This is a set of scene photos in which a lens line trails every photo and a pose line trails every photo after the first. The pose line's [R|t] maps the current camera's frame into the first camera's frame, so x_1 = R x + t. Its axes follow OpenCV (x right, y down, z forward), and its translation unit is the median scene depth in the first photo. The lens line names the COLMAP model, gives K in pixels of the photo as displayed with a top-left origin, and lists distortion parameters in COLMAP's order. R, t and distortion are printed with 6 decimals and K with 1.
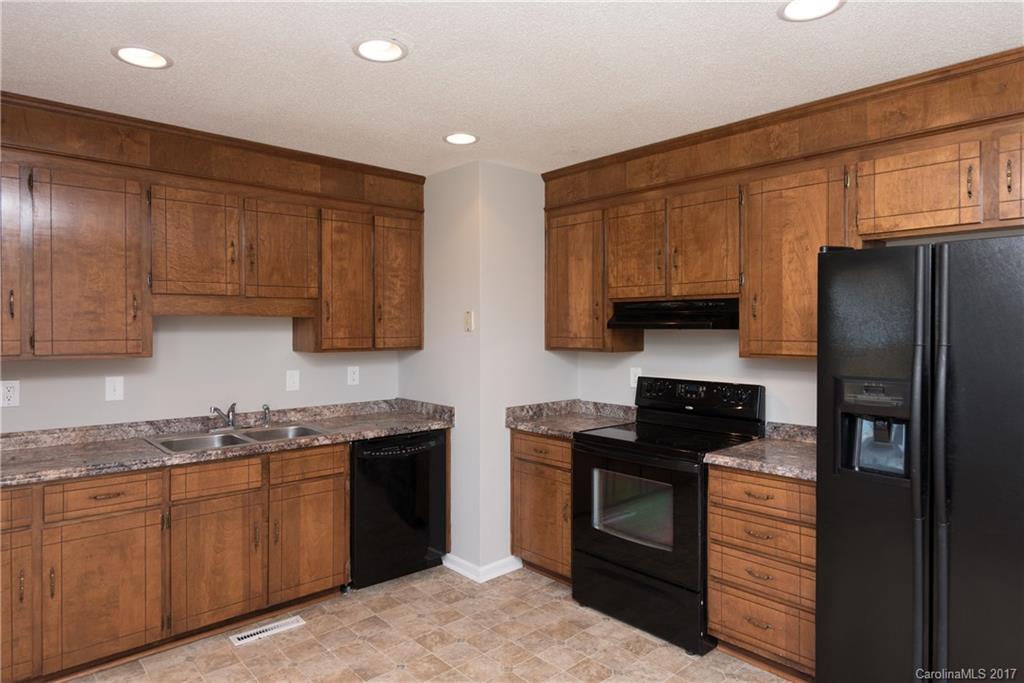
lens RADIAL K [[604.0, 0, 511.1], [0, 604.0, 328.6], [0, 0, 1]] dist [-0.000523, 0.000104]
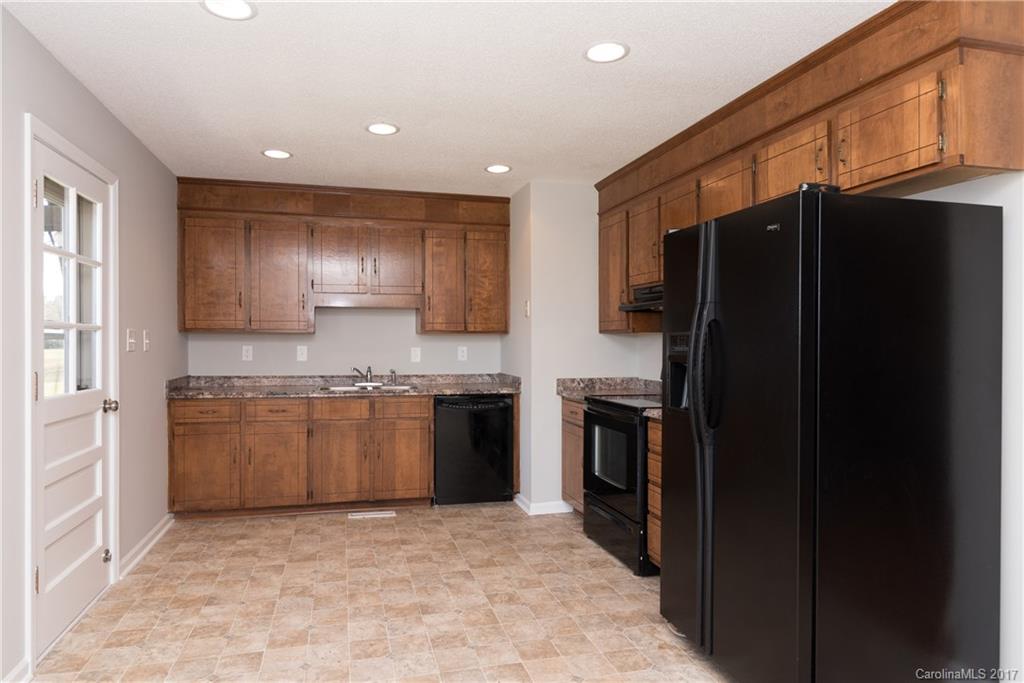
lens RADIAL K [[609.4, 0, 497.6], [0, 609.4, 337.1], [0, 0, 1]] dist [0.001753, -0.000186]
pose [[0.884145, -0.001095, -0.467211, 0.539848], [-0.002290, 0.999975, -0.006677, 0.063521], [0.467206, 0.006973, 0.884121, -0.179770]]
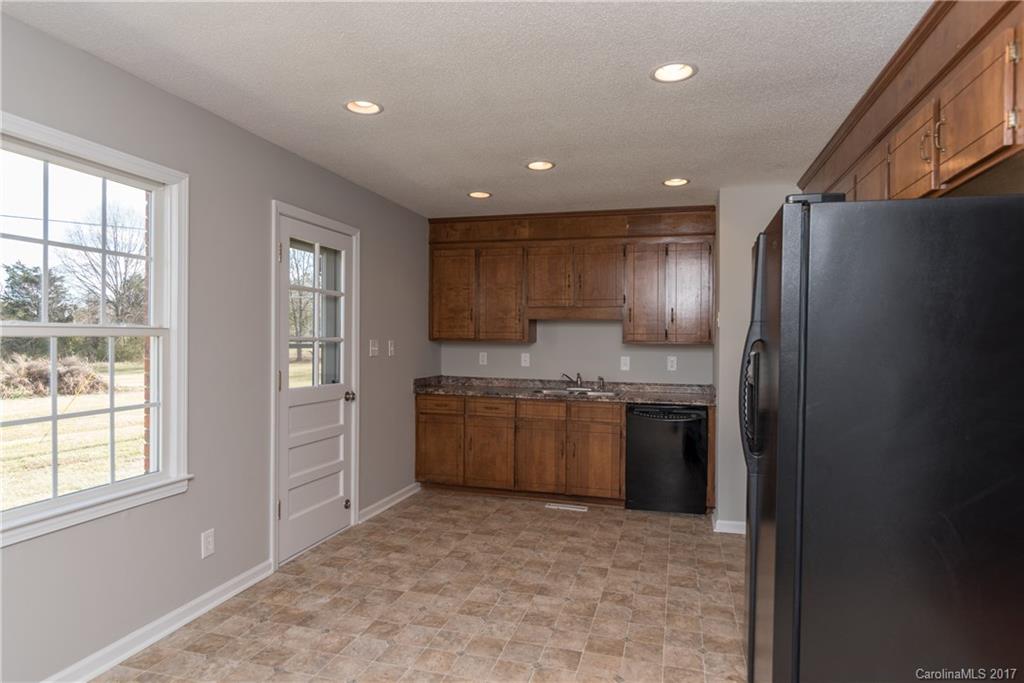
lens RADIAL K [[601.8, 0, 512.0], [0, 601.8, 341.5], [0, 0, 1]] dist [0.003929, 0.002022]
pose [[0.530877, 0.006943, -0.847420, 0.855103], [-0.013001, 0.999915, 0.000047, 0.042451], [0.847349, 0.010992, 0.530923, -0.010424]]
